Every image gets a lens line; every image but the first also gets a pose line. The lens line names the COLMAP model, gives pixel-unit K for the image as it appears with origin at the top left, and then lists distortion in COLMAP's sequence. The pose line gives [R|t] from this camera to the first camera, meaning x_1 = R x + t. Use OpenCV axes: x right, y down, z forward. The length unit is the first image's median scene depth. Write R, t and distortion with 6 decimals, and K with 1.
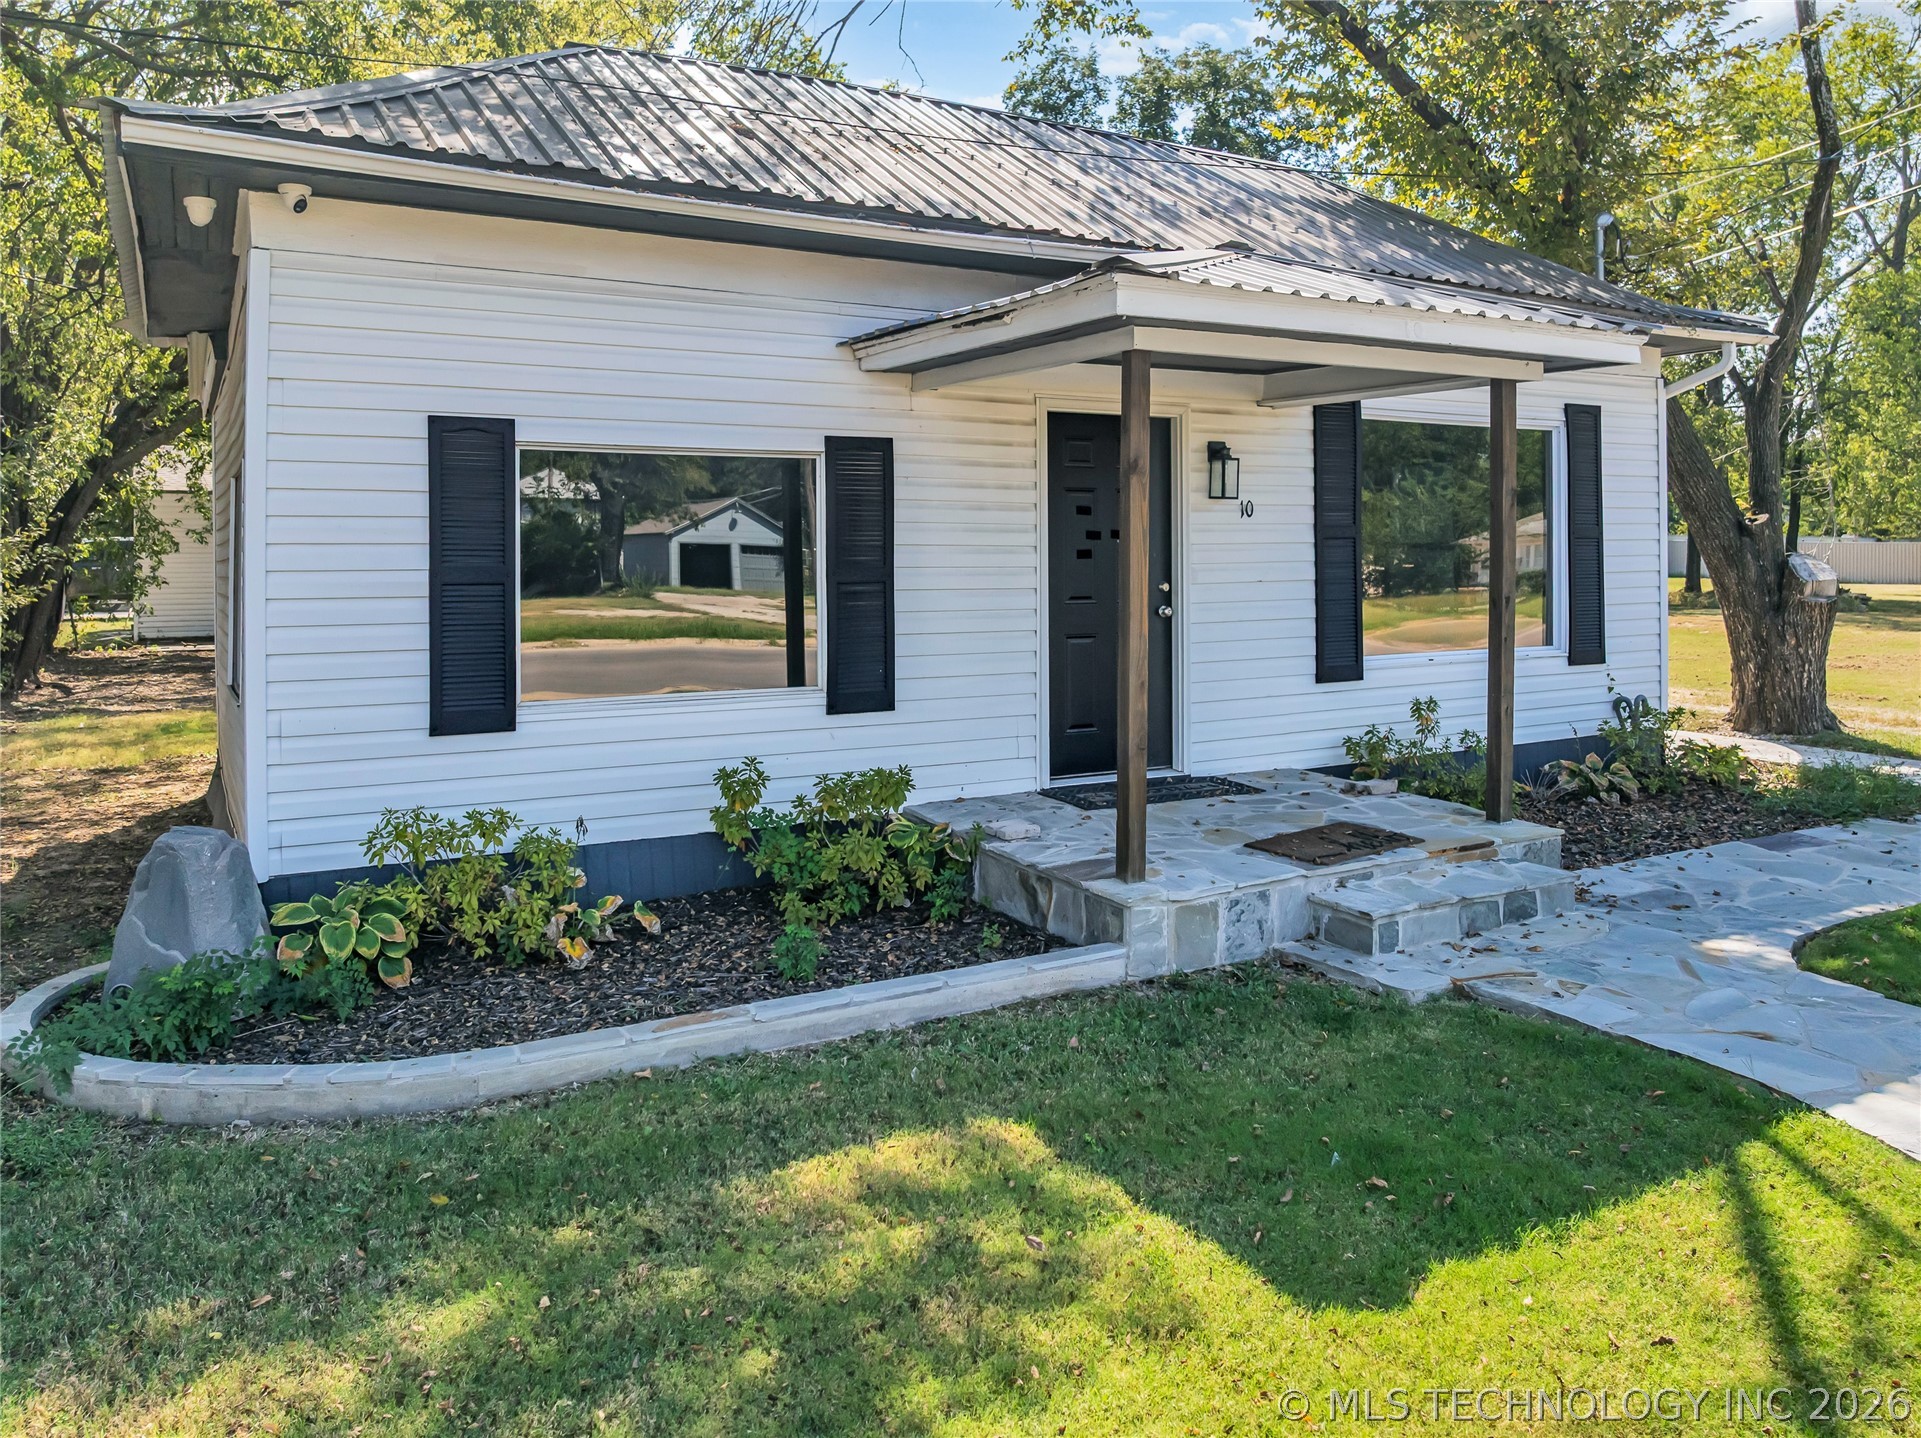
lens RADIAL K [[1425.4, 0, 972.1], [0, 1425.4, 534.9], [0, 0, 1]] dist [-0.033989, -0.005418]
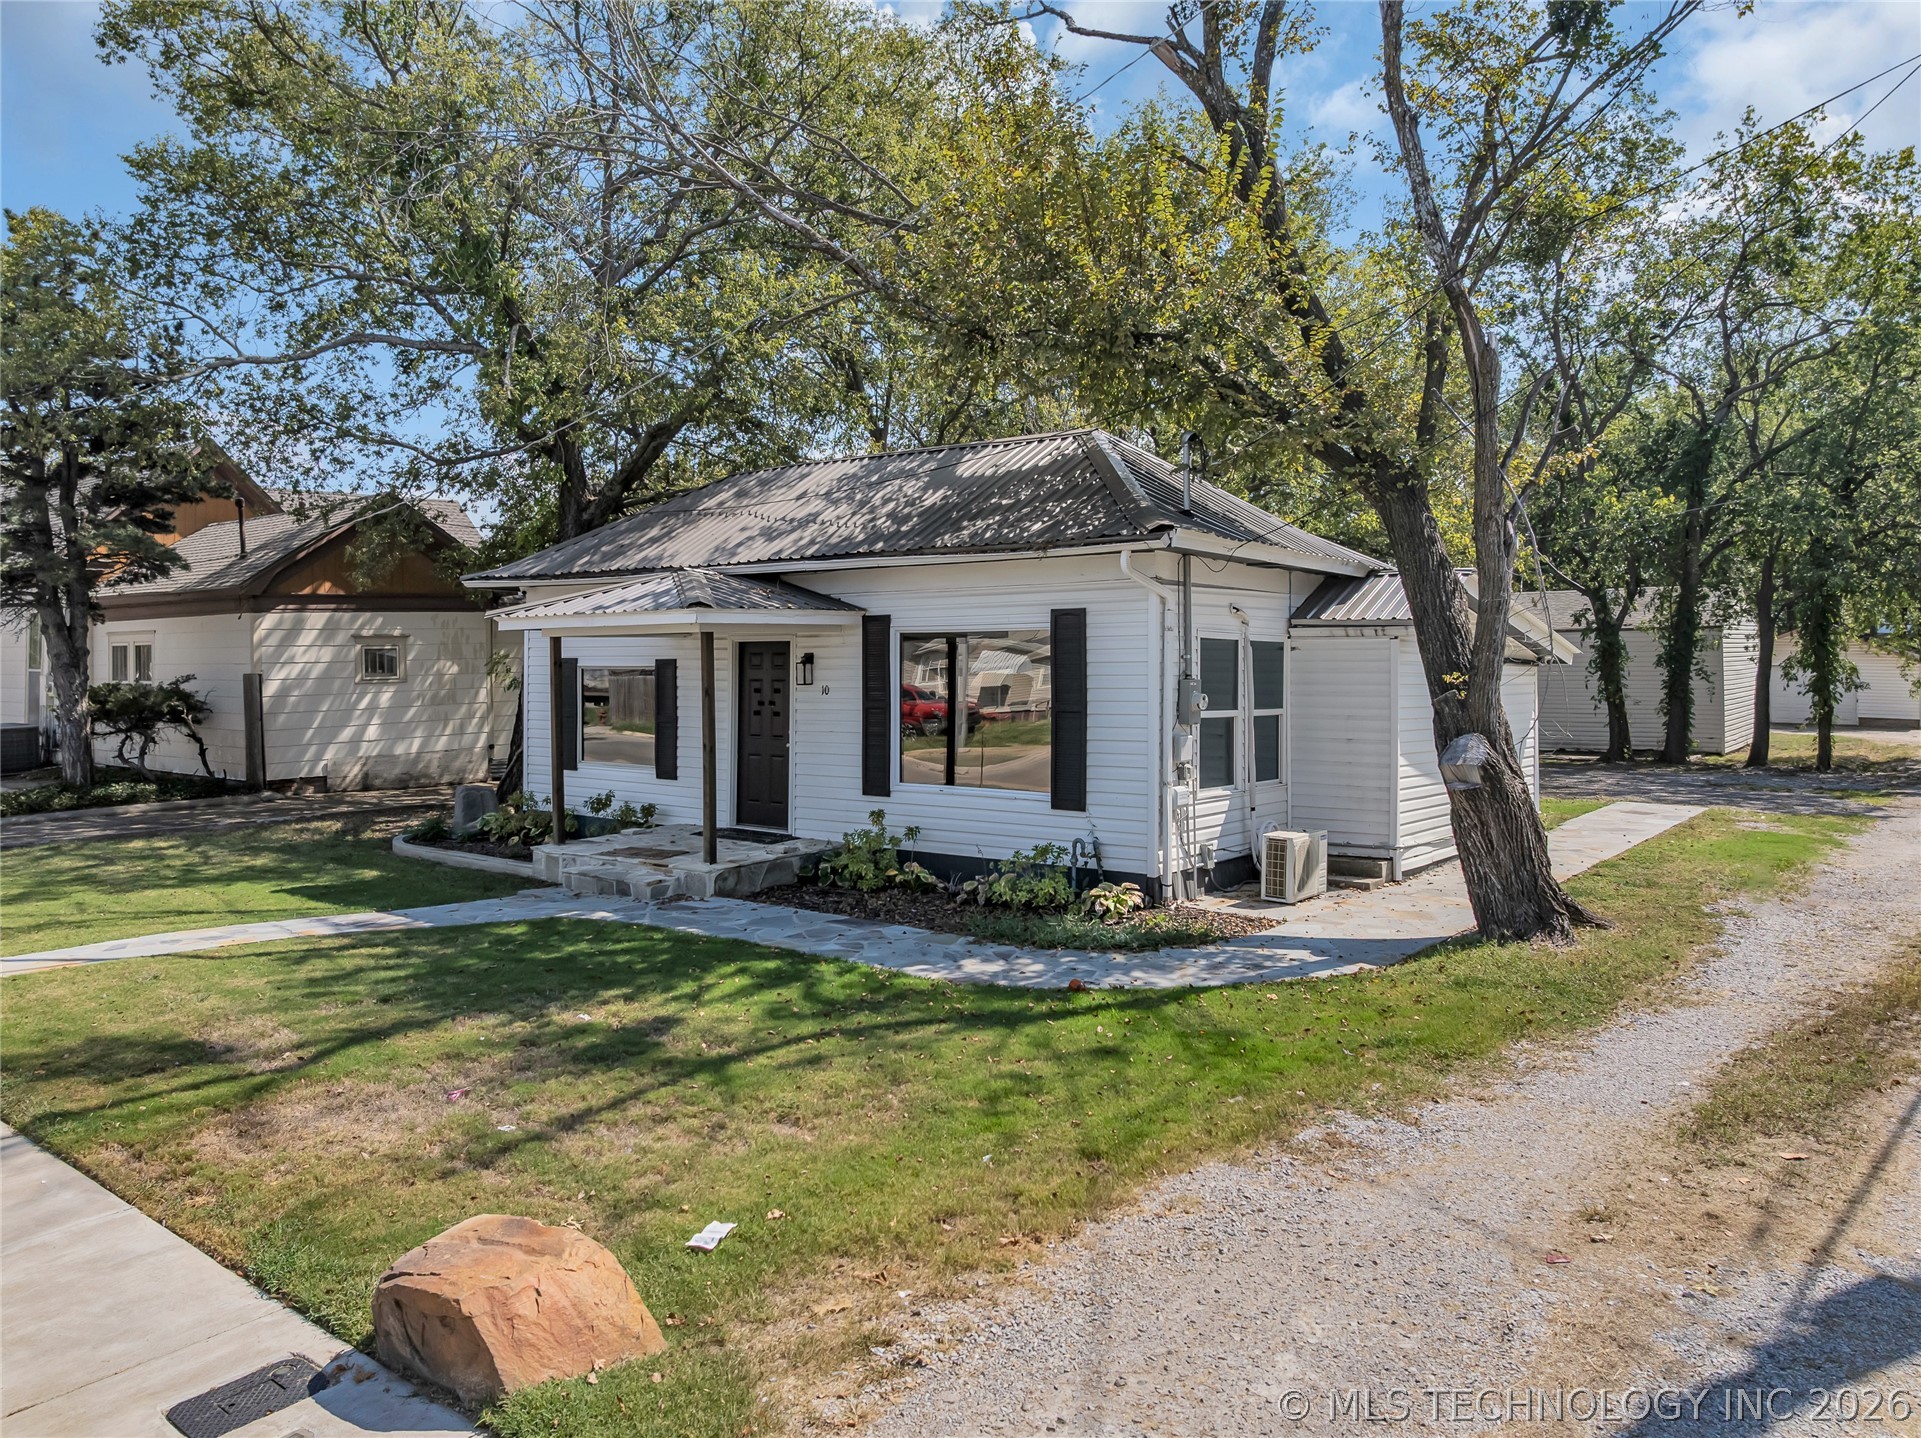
lens RADIAL K [[1385.5, 0, 957.7], [0, 1385.5, 618.6], [0, 0, 1]] dist [-0.038795, 0.000257]
pose [[0.380062, -0.029387, -0.924494, 2.170169], [0.009355, 0.999566, -0.027927, -0.067453], [0.924914, 0.001966, 0.380172, 0.594193]]
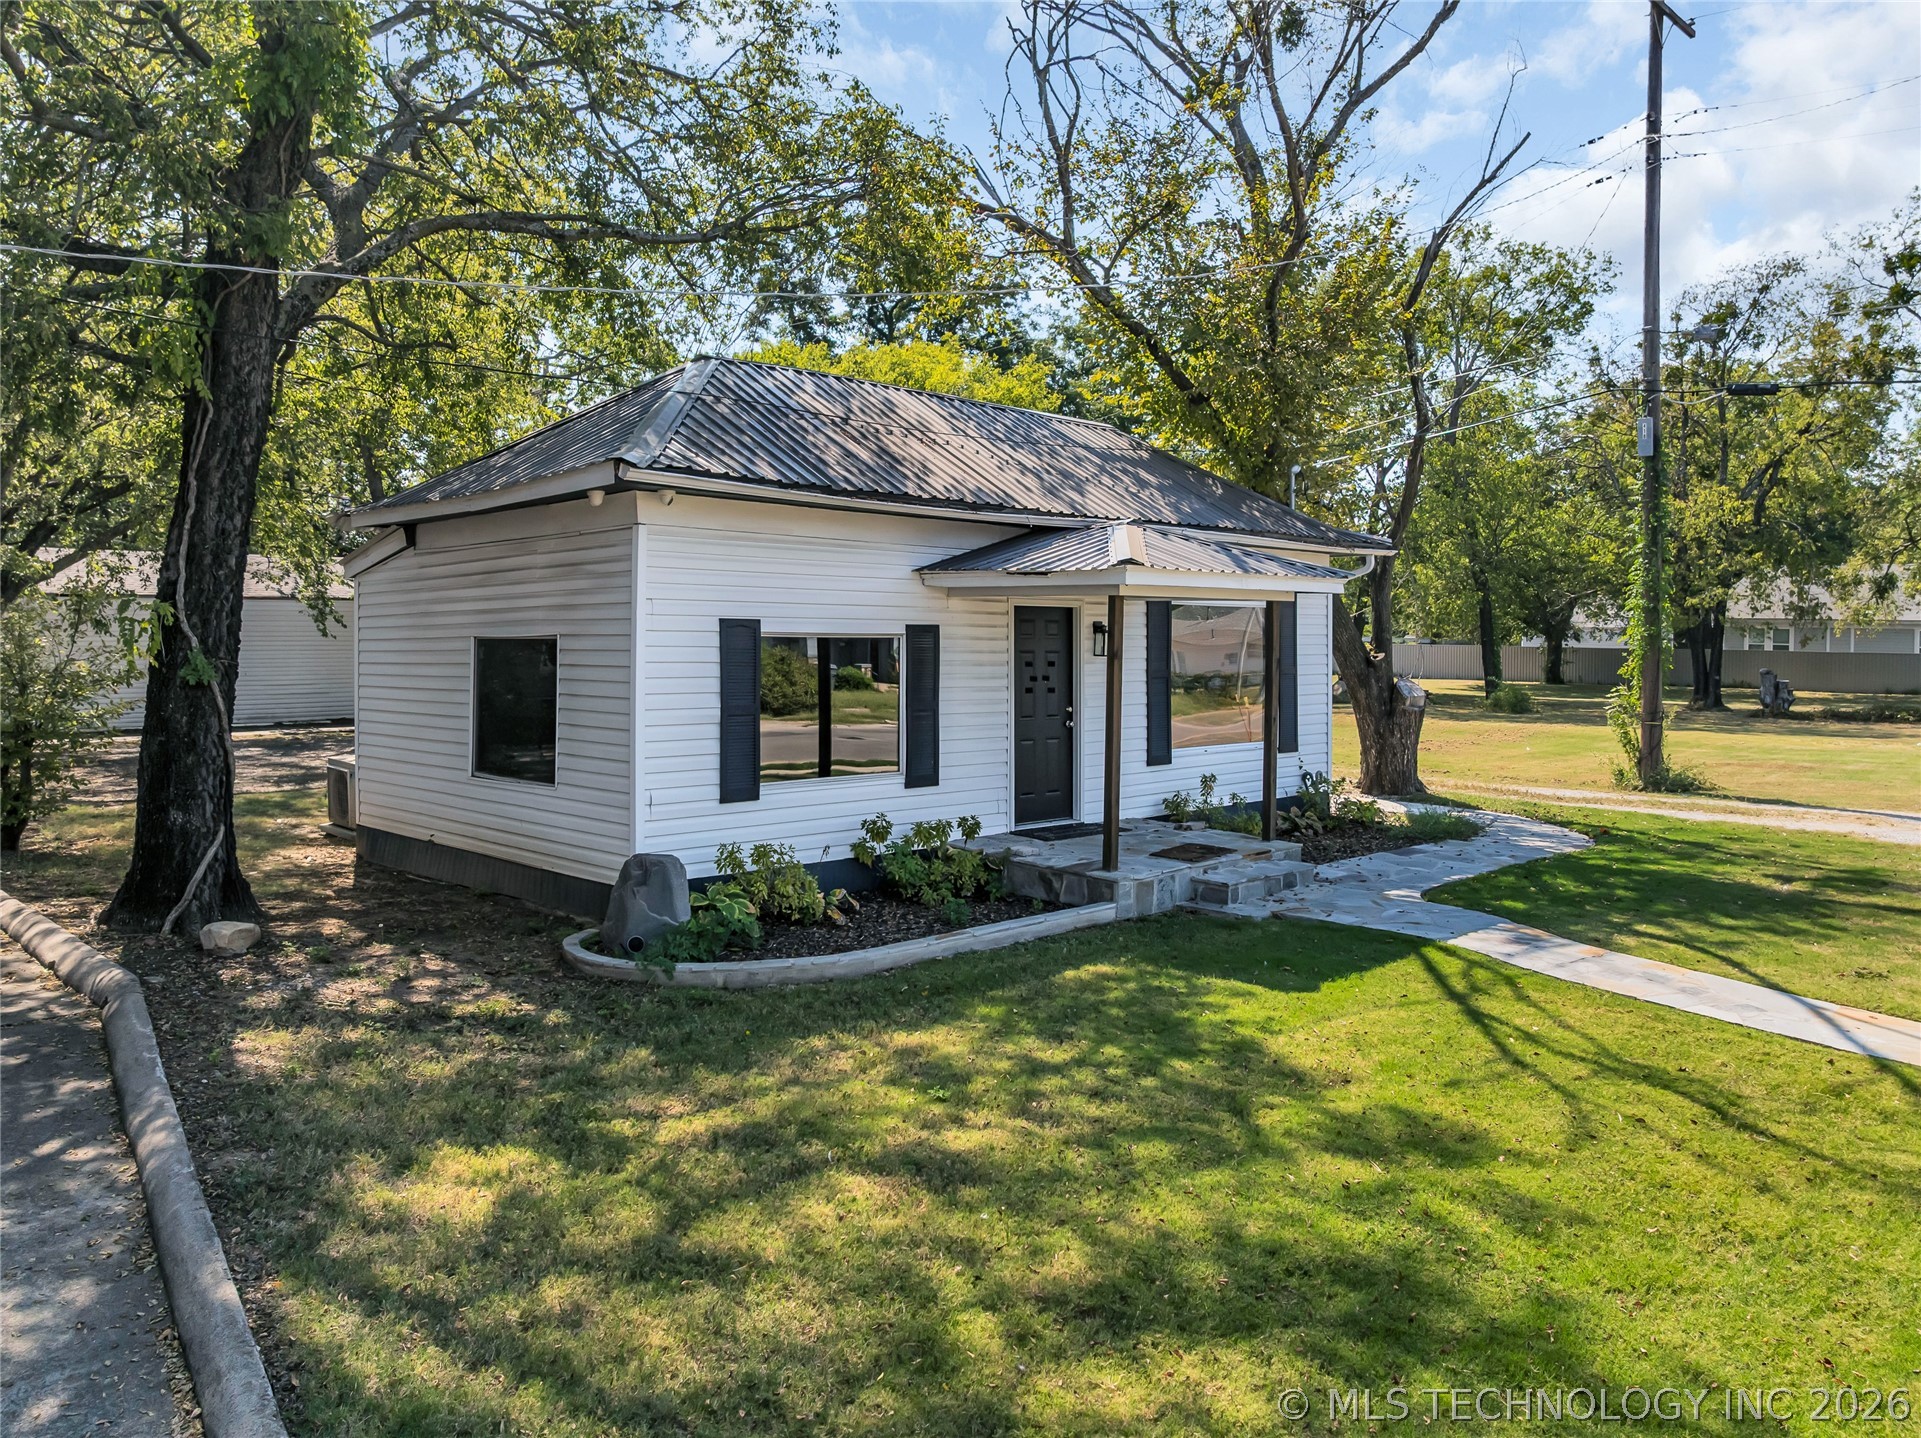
lens RADIAL K [[1385.5, 0, 957.7], [0, 1385.5, 618.6], [0, 0, 1]] dist [-0.038795, 0.000257]
pose [[0.970474, 0.011958, 0.240908, -0.438890], [-0.011022, 0.999926, -0.005232, -0.068112], [-0.240953, 0.002423, 0.970534, -0.615620]]
